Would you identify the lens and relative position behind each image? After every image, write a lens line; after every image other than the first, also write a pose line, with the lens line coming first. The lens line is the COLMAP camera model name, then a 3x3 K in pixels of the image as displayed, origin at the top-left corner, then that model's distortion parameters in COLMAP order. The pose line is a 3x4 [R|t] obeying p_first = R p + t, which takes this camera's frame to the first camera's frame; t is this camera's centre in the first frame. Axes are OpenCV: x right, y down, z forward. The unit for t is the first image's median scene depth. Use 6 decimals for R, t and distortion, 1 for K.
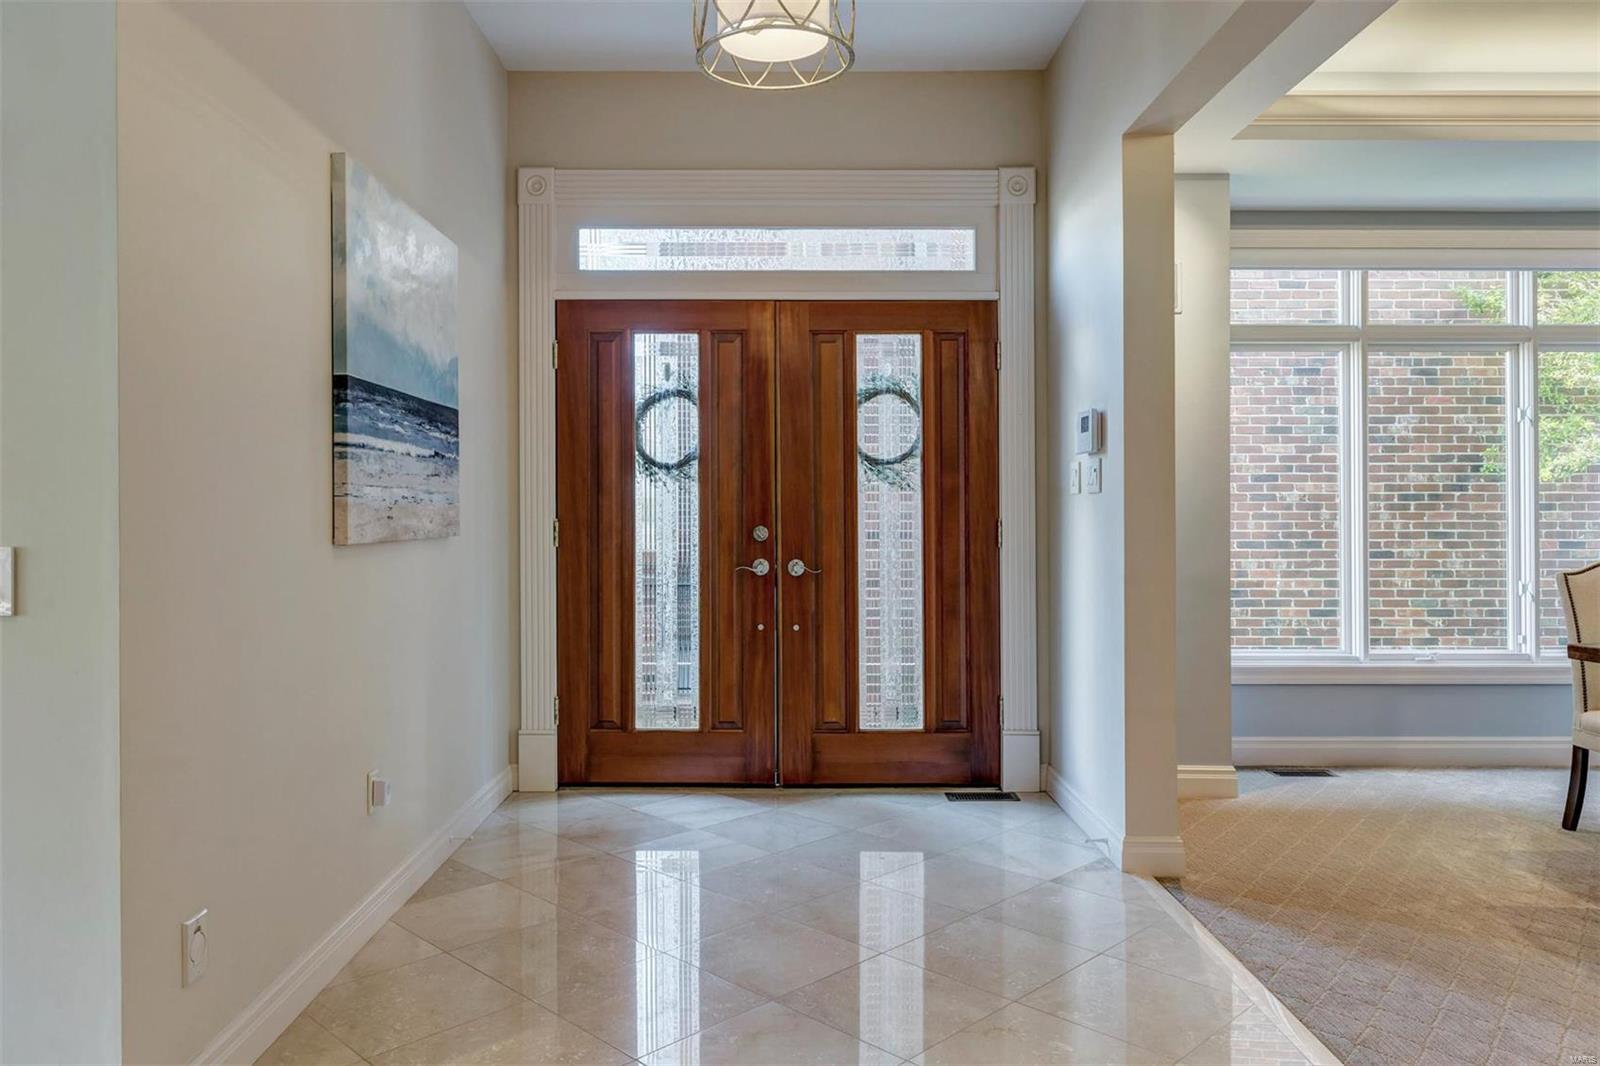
lens RADIAL K [[1093.9, 0, 798.7], [0, 1093.9, 499.7], [0, 0, 1]] dist [-0.006295, -0.002114]
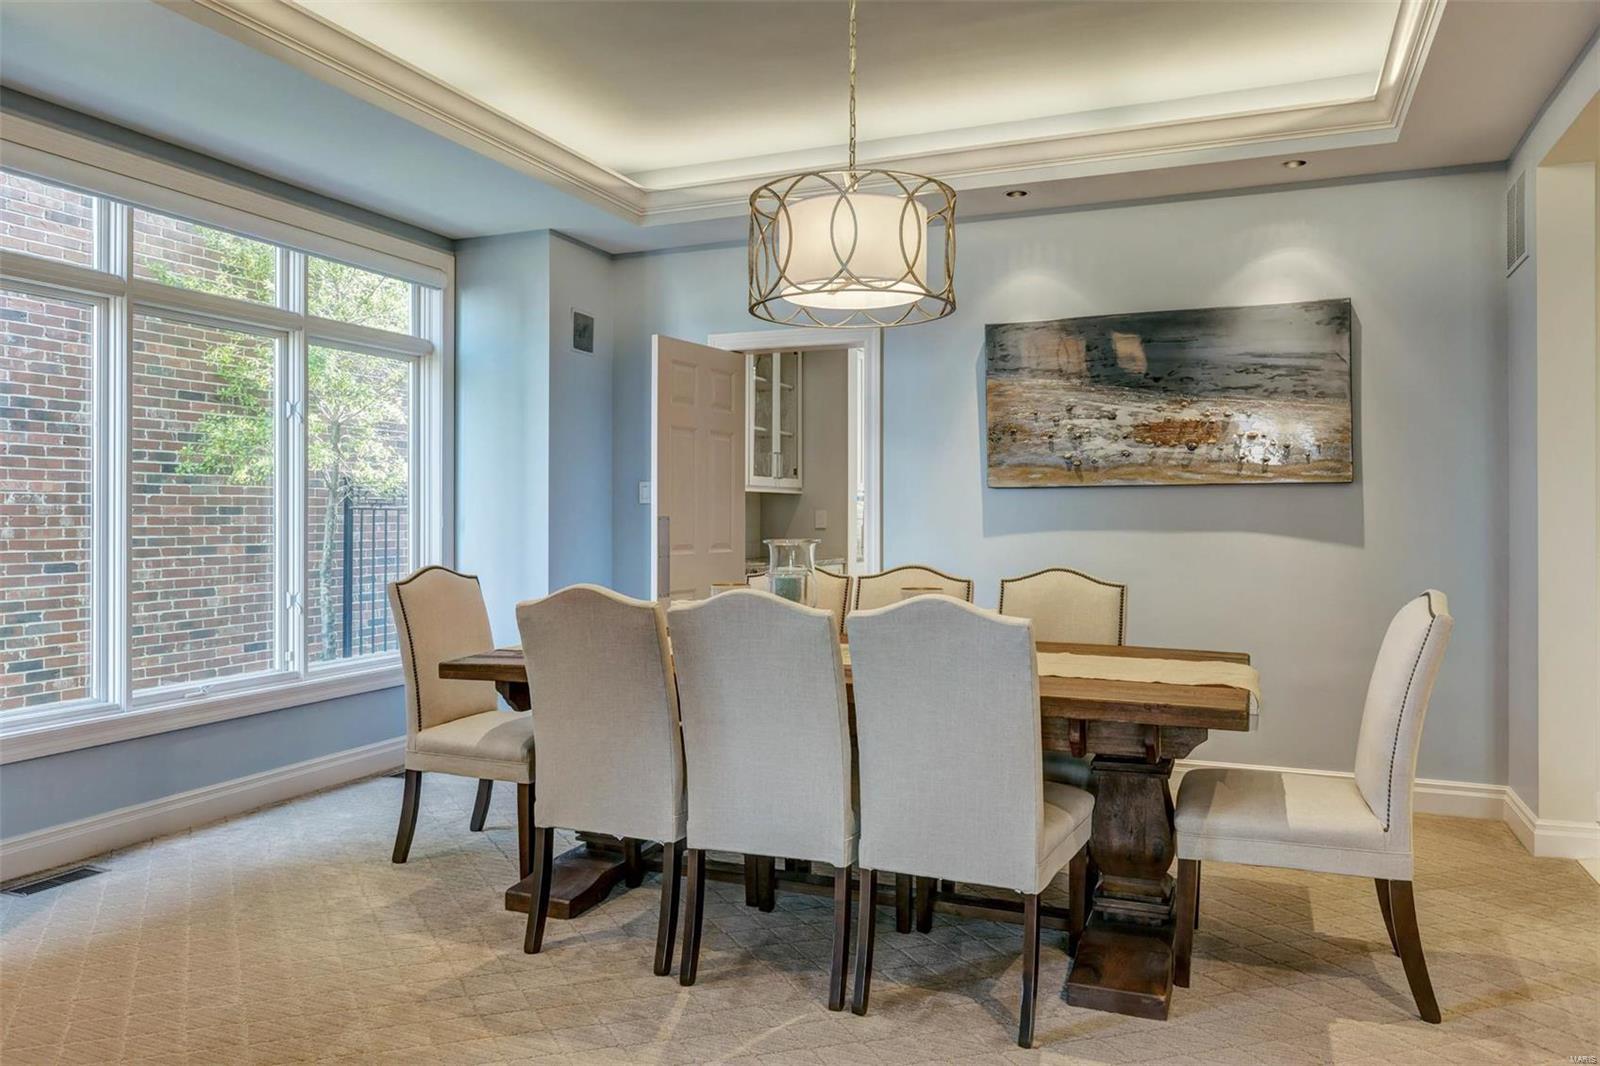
lens RADIAL K [[1093.9, 0, 798.7], [0, 1093.9, 499.7], [0, 0, 1]] dist [-0.006295, -0.002114]
pose [[0.396911, 0.011128, 0.917789, -0.005042], [-0.007954, 0.999931, -0.008684, 0.001913], [-0.917822, -0.003853, 0.396972, 0.231871]]
